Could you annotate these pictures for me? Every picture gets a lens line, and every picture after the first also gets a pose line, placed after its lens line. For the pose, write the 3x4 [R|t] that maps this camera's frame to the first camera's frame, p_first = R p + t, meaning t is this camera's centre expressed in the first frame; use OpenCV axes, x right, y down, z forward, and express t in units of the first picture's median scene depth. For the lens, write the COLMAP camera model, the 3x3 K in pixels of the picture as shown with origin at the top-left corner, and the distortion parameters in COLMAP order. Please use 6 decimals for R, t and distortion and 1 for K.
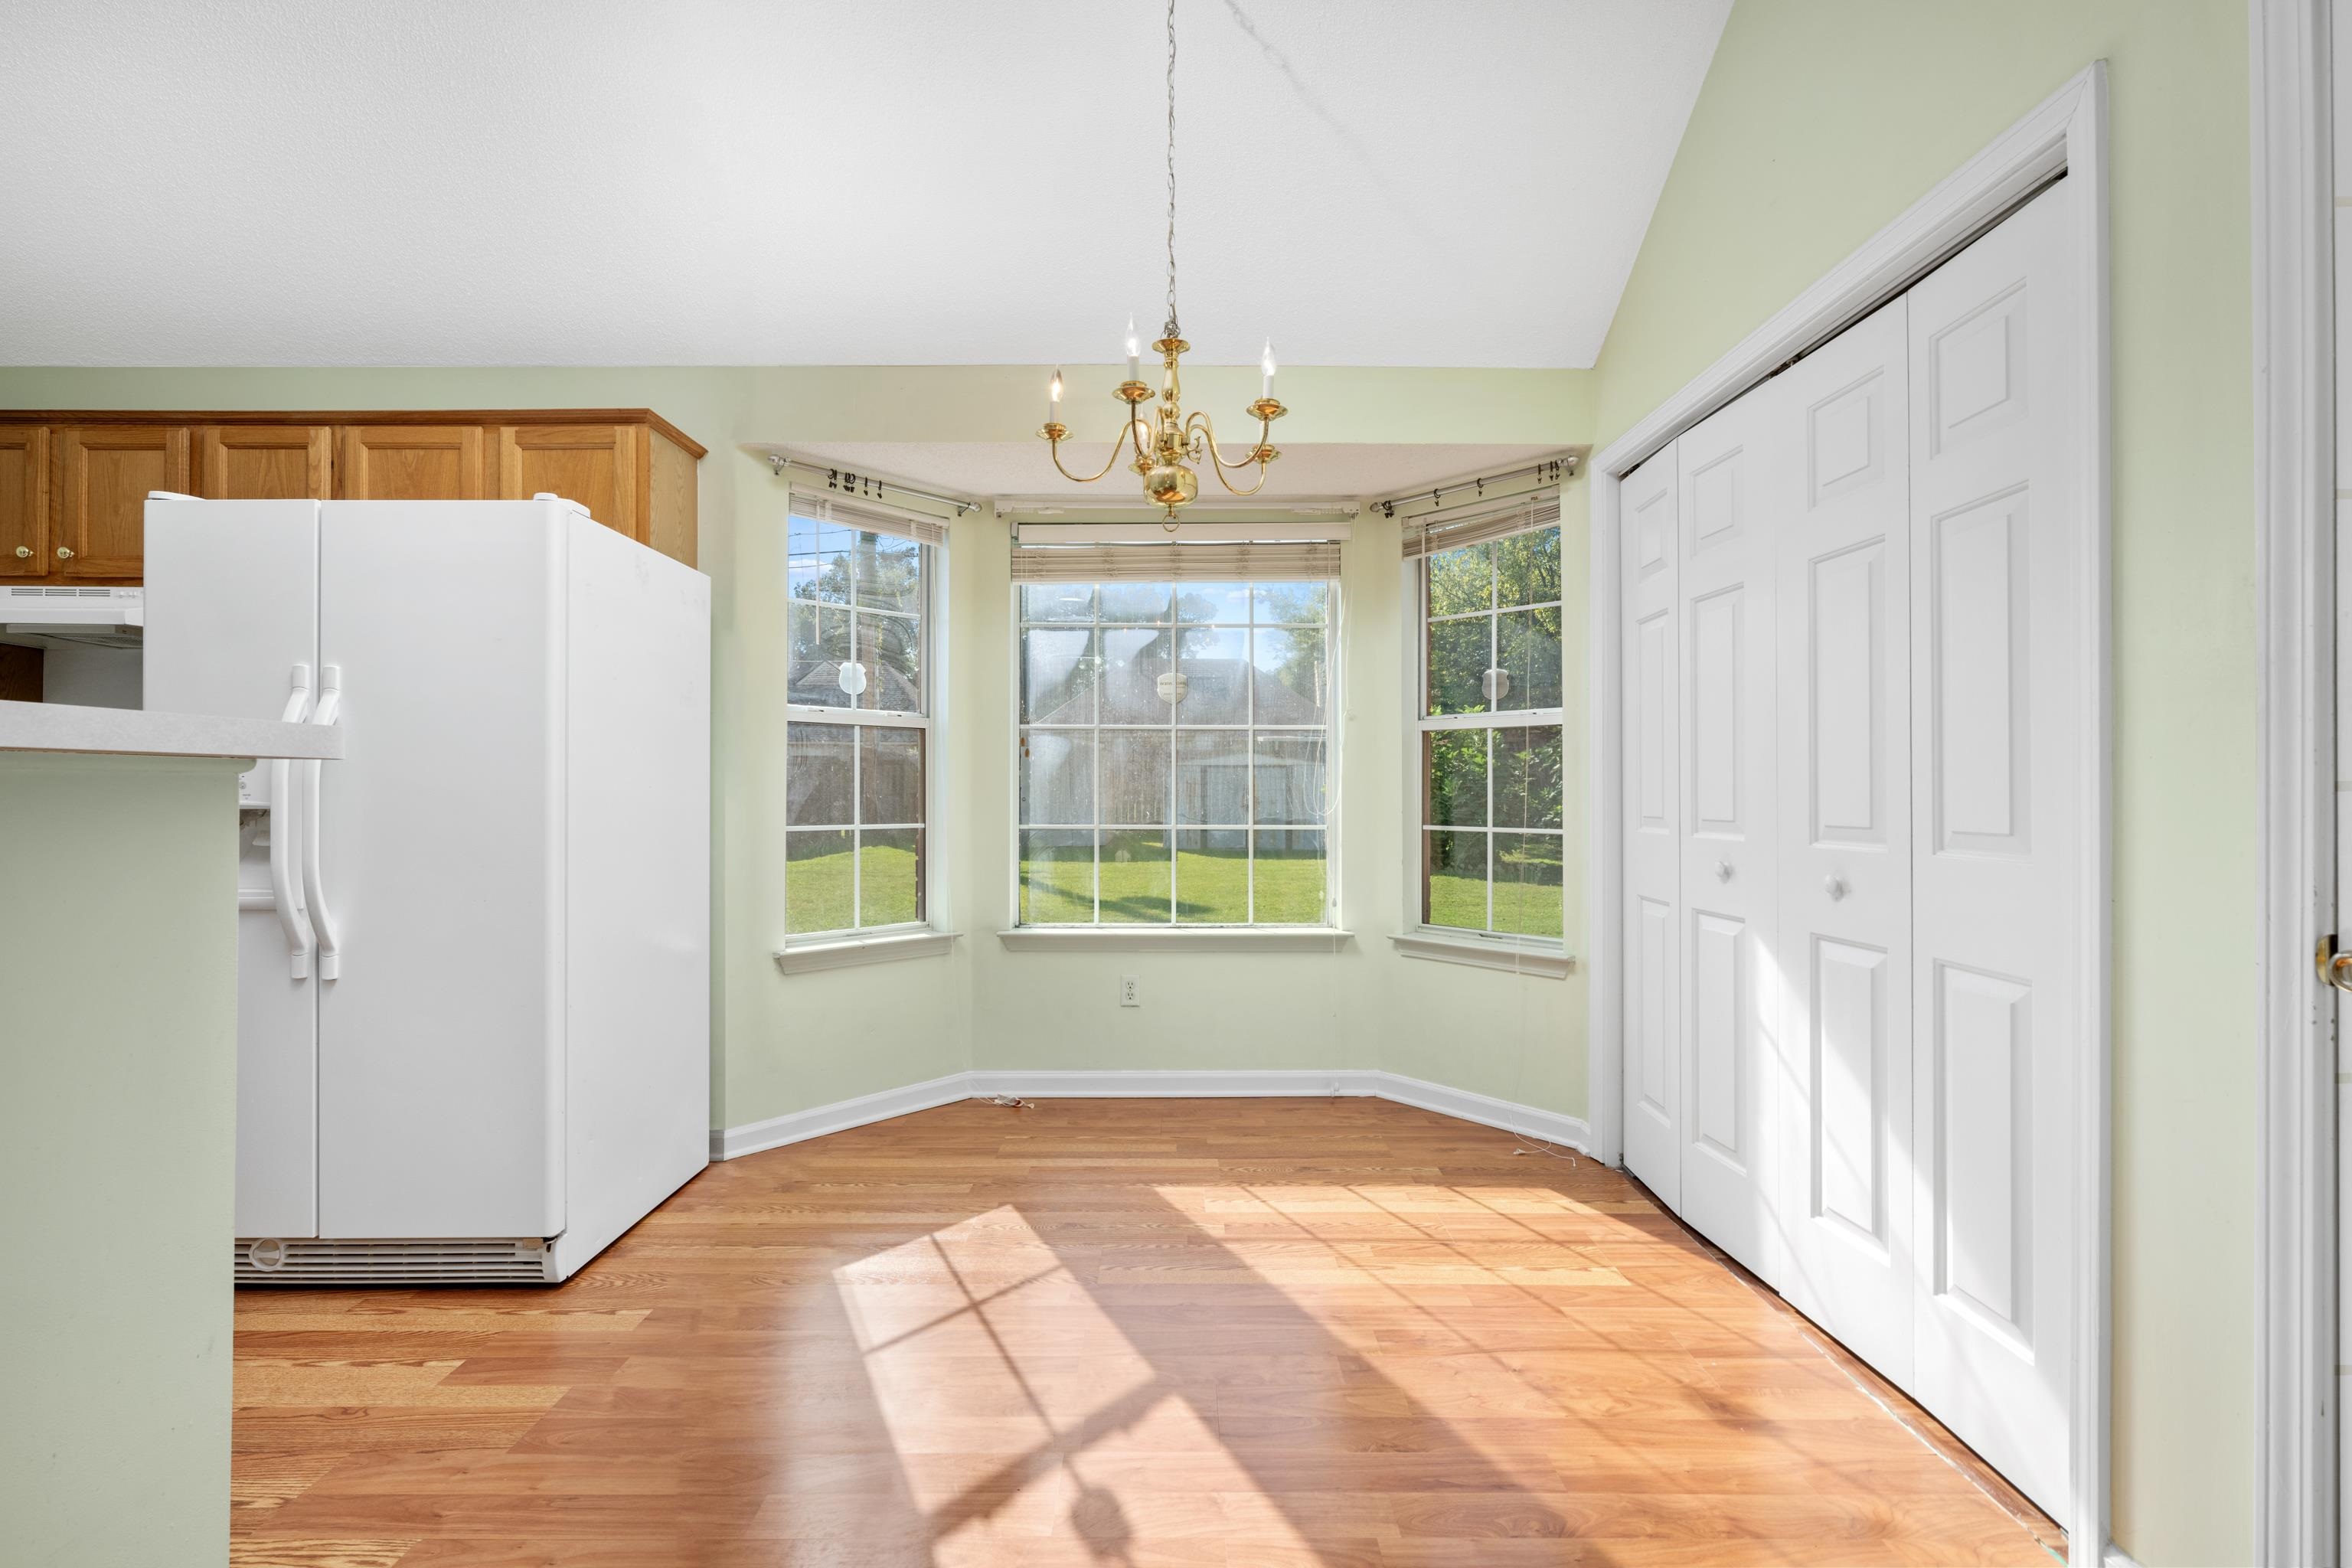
lens RADIAL K [[1006.5, 0, 1178.2], [0, 1006.5, 794.0], [0, 0, 1]] dist [-0.000437, 0.000356]
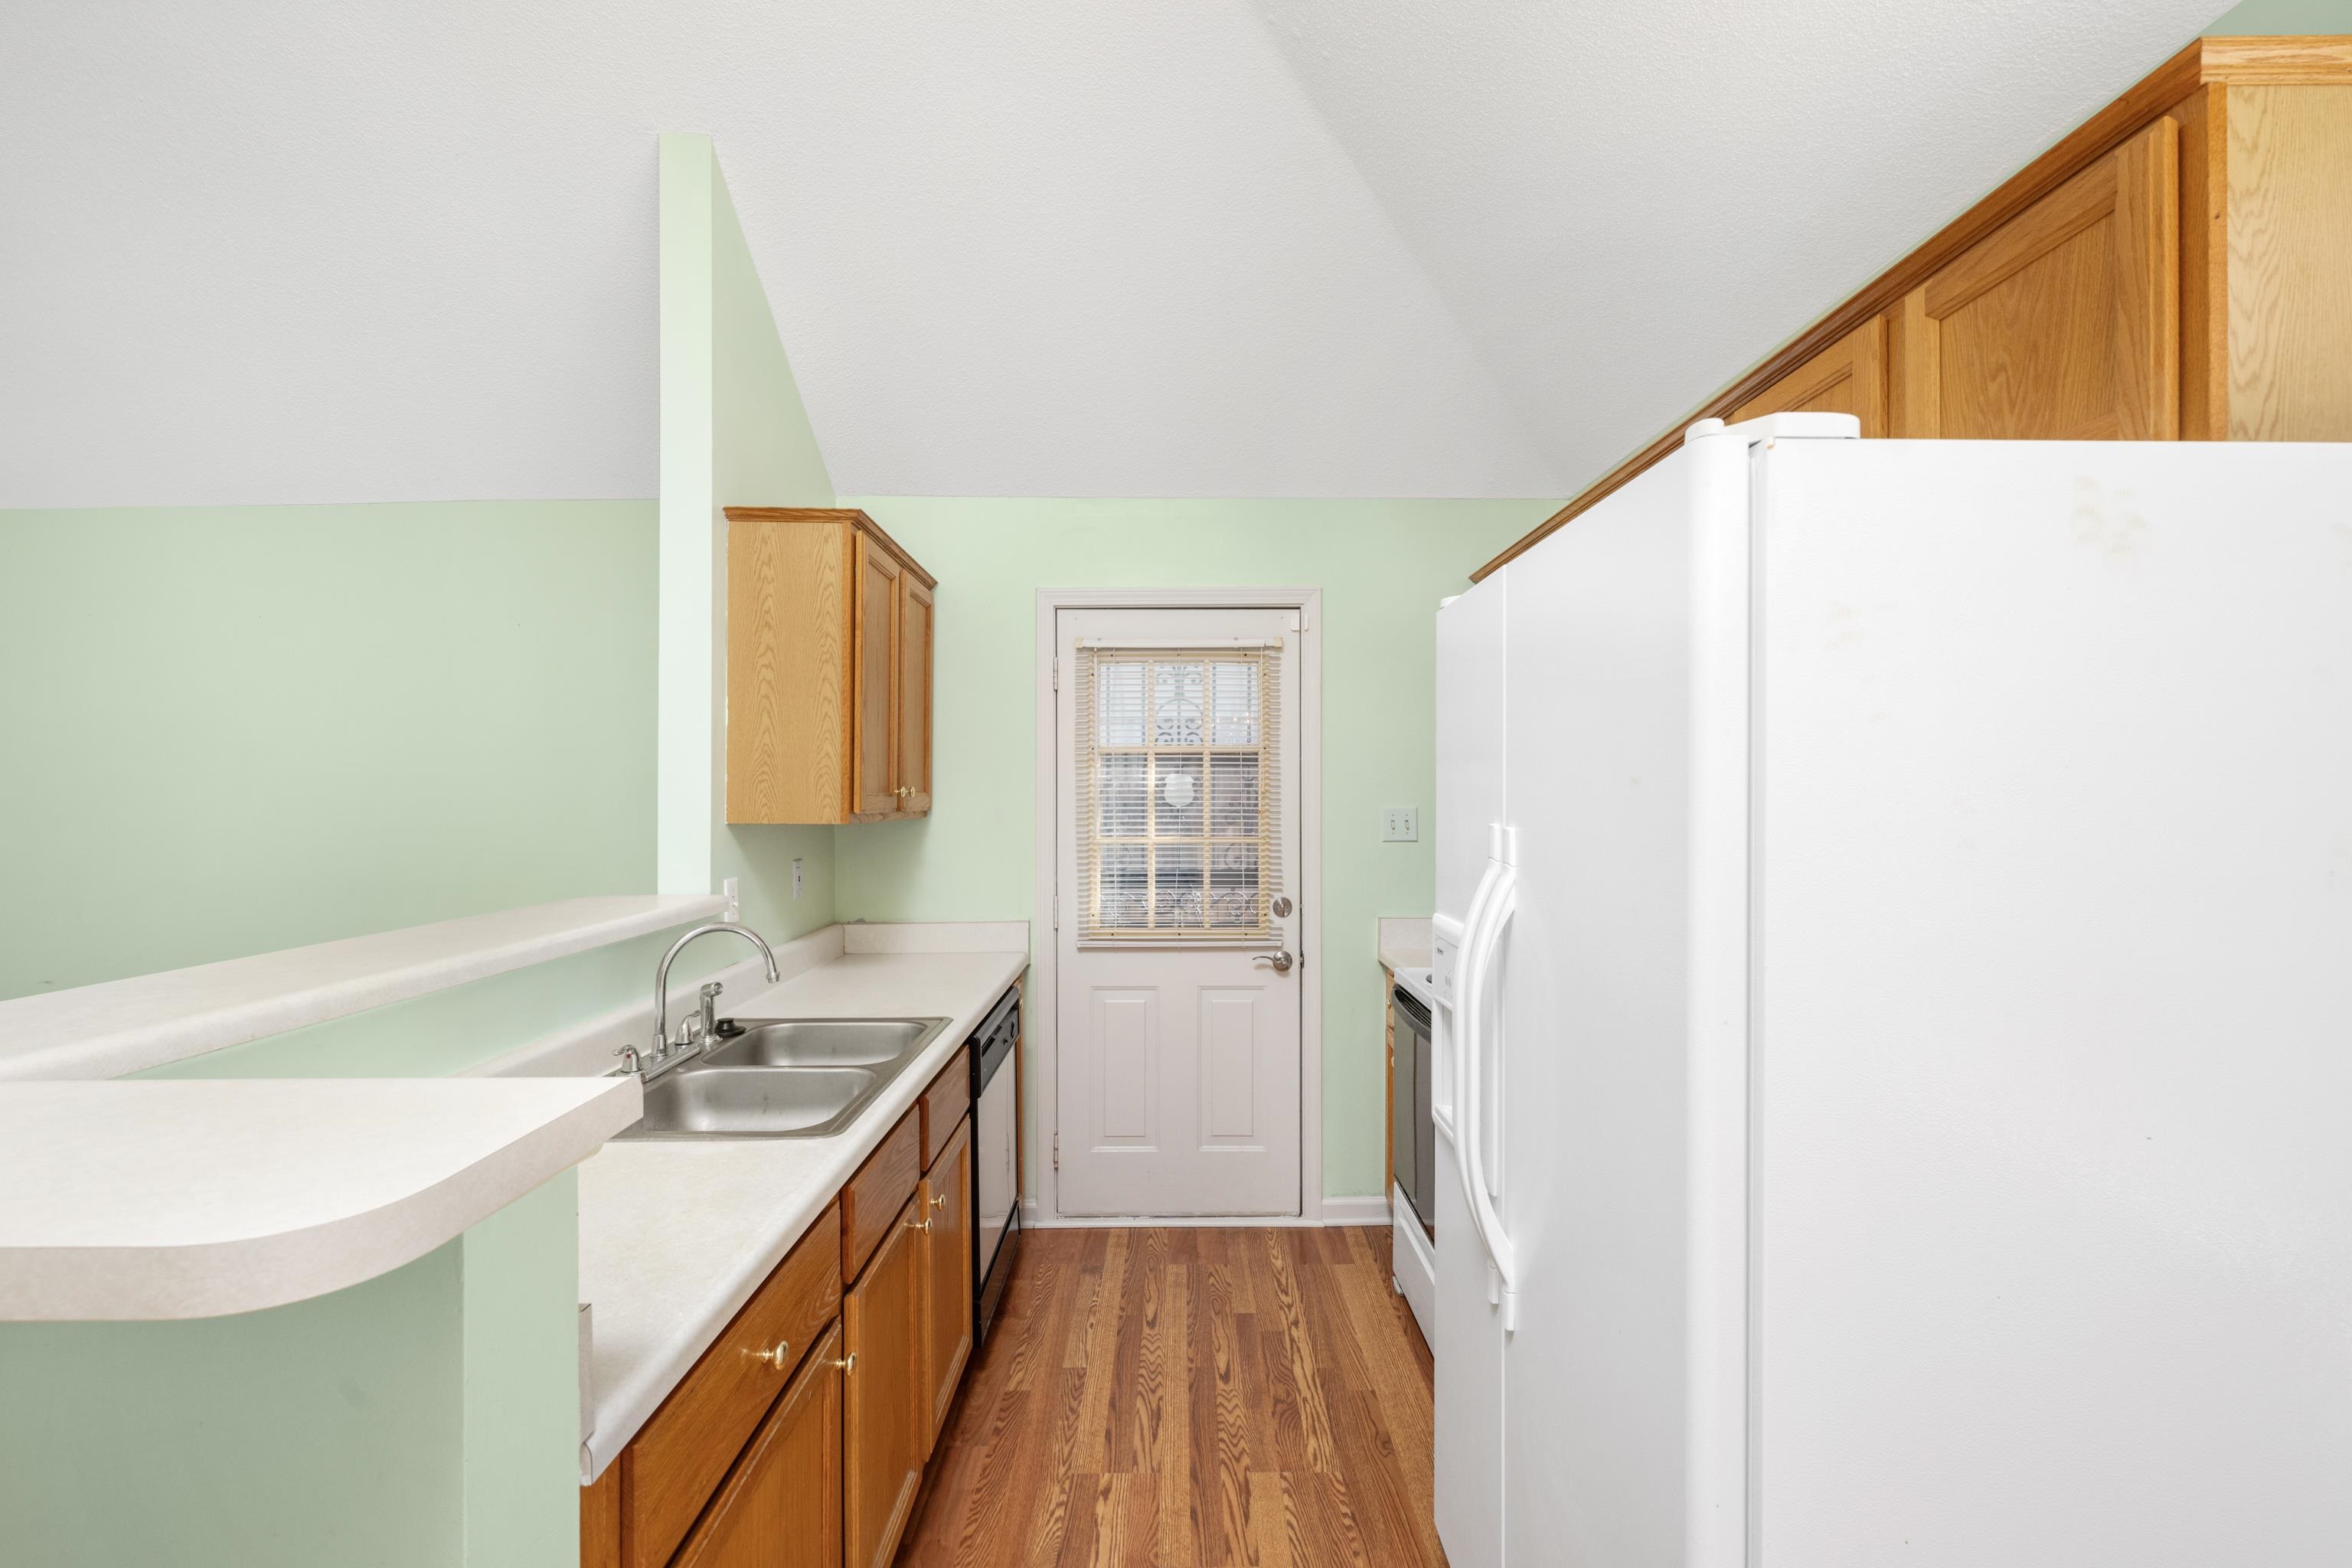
lens RADIAL K [[1006.5, 0, 1178.2], [0, 1006.5, 794.0], [0, 0, 1]] dist [-0.000437, 0.000356]
pose [[-0.002341, 0.001286, -0.999996, -0.158923], [0.001456, 0.999998, 0.001283, -0.109753], [0.999996, -0.001453, -0.002343, 0.586599]]
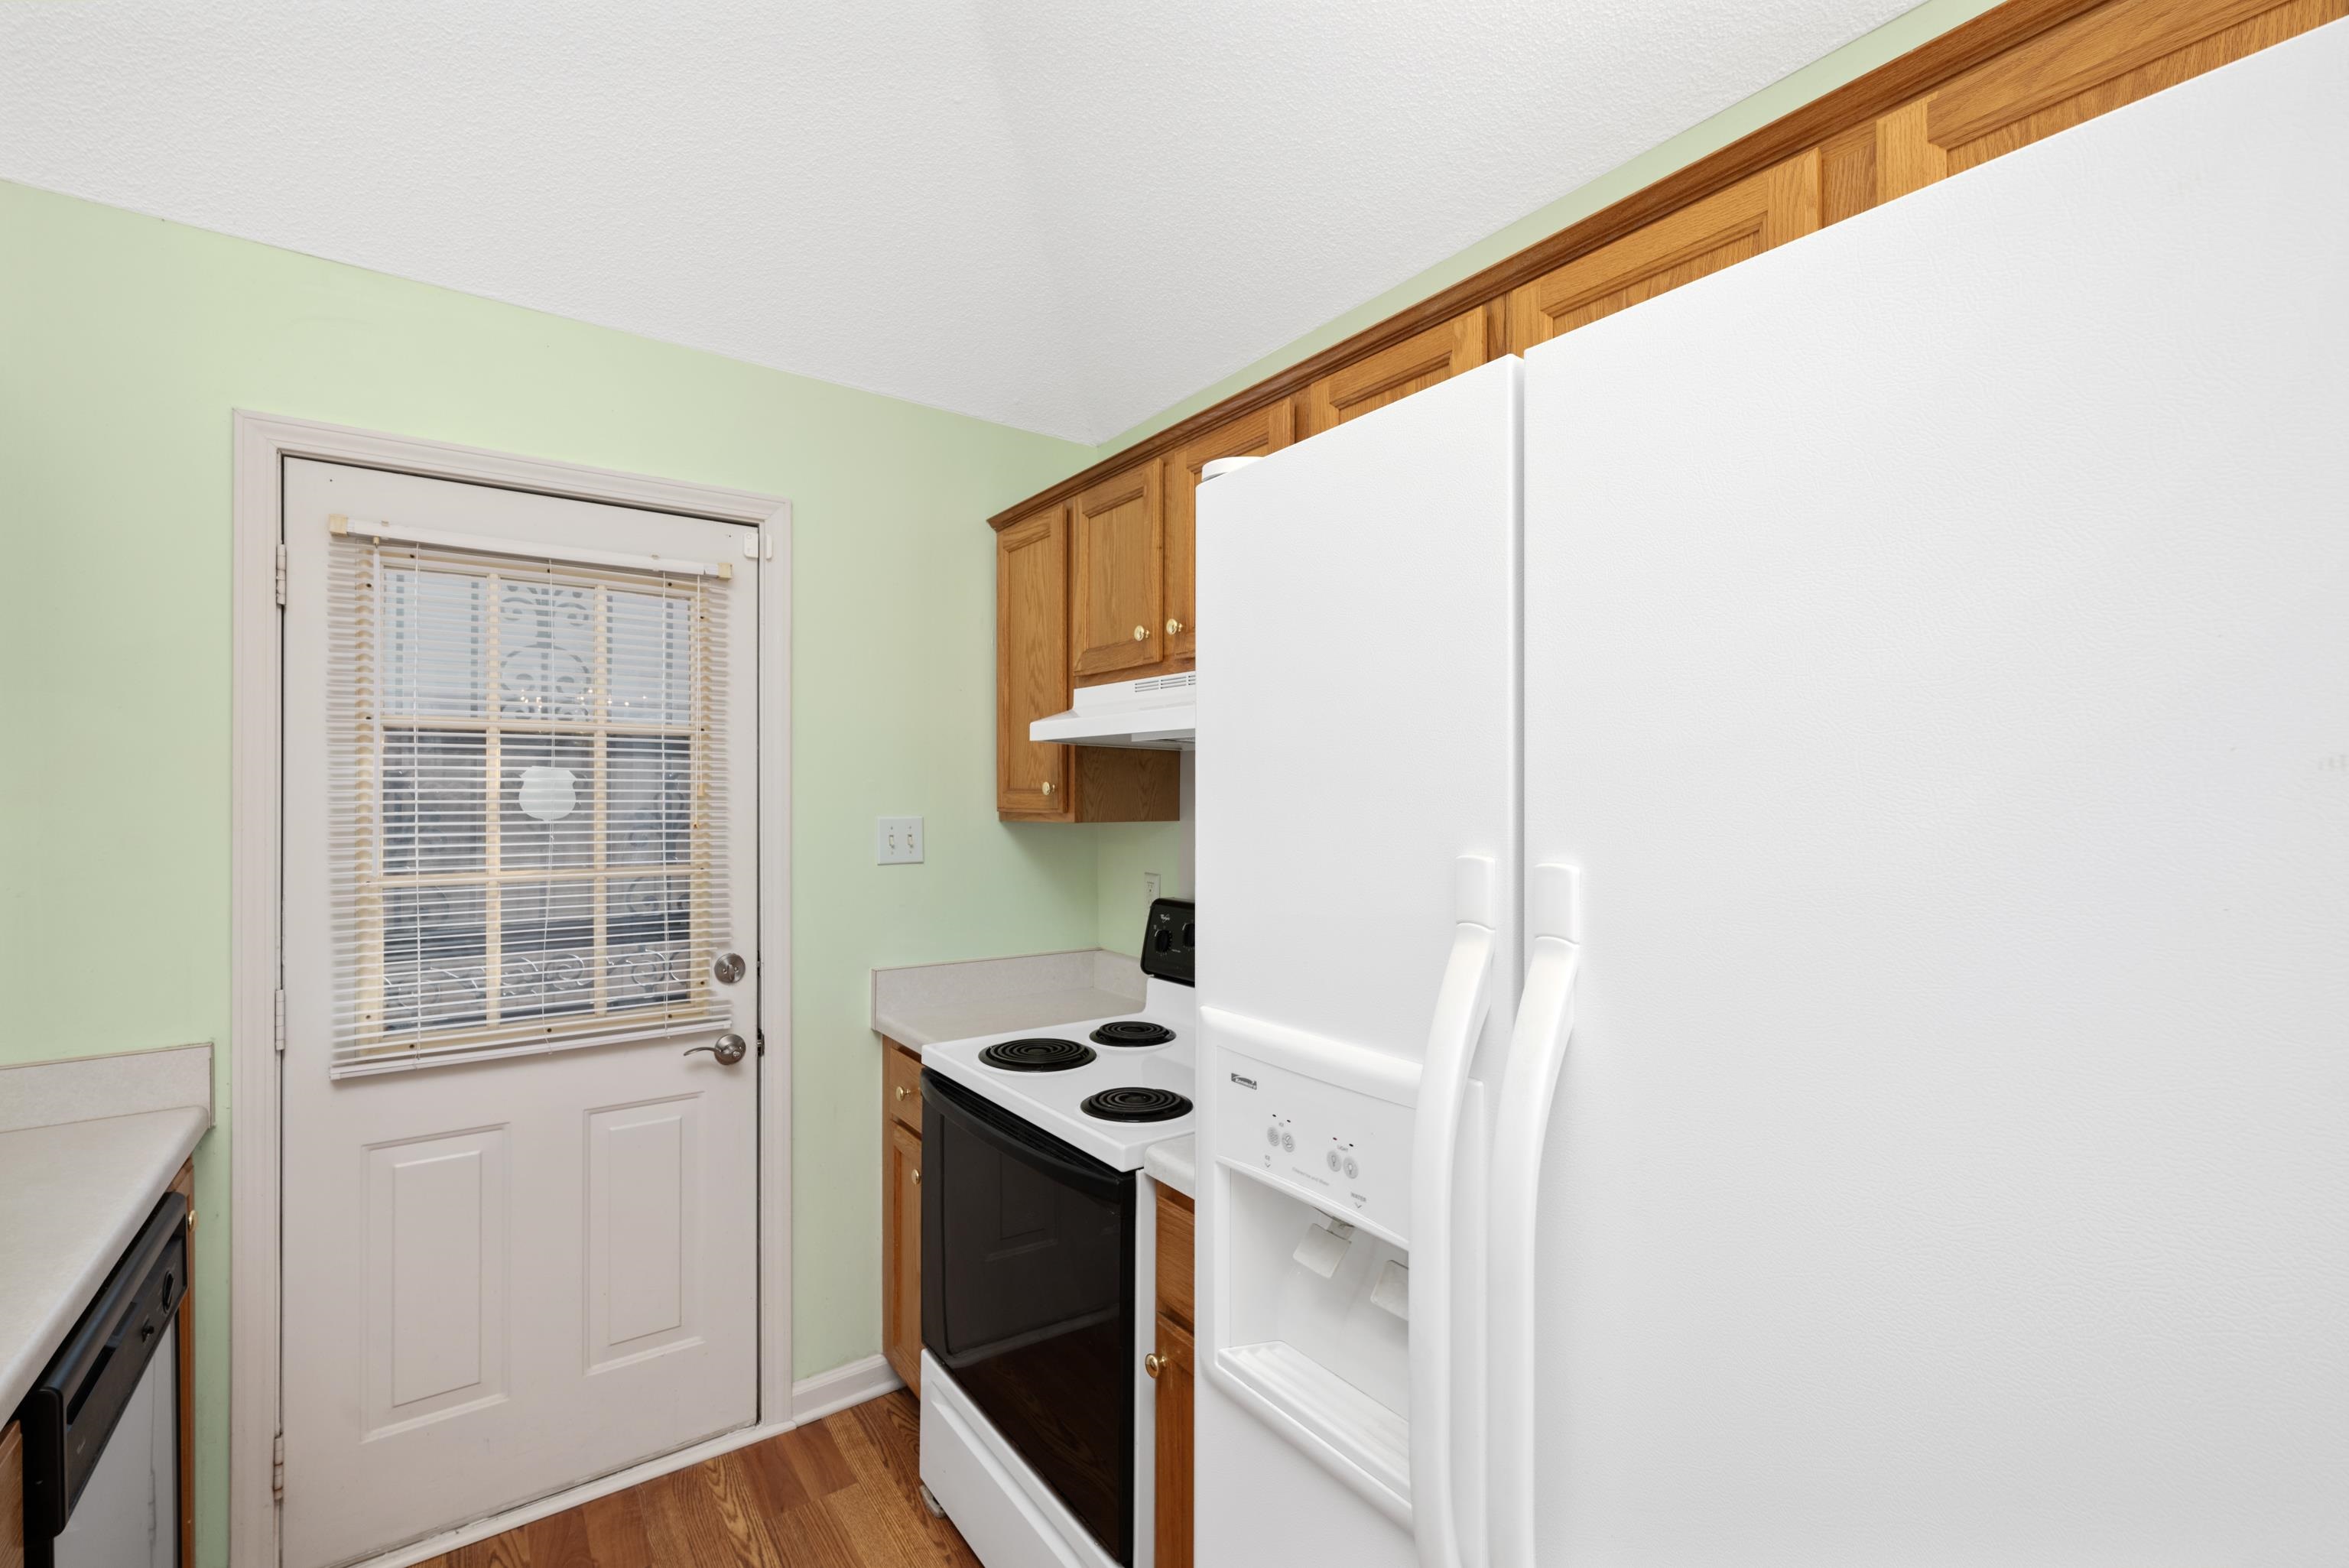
lens RADIAL K [[999.3, 0, 1160.2], [0, 999.3, 795.4], [0, 0, 1]] dist [-0.000072, 0.000279]
pose [[0.581301, -0.002550, -0.813684, -0.486351], [0.000867, 0.999996, -0.002514, -0.109039], [0.813688, 0.000756, 0.581302, 0.528701]]
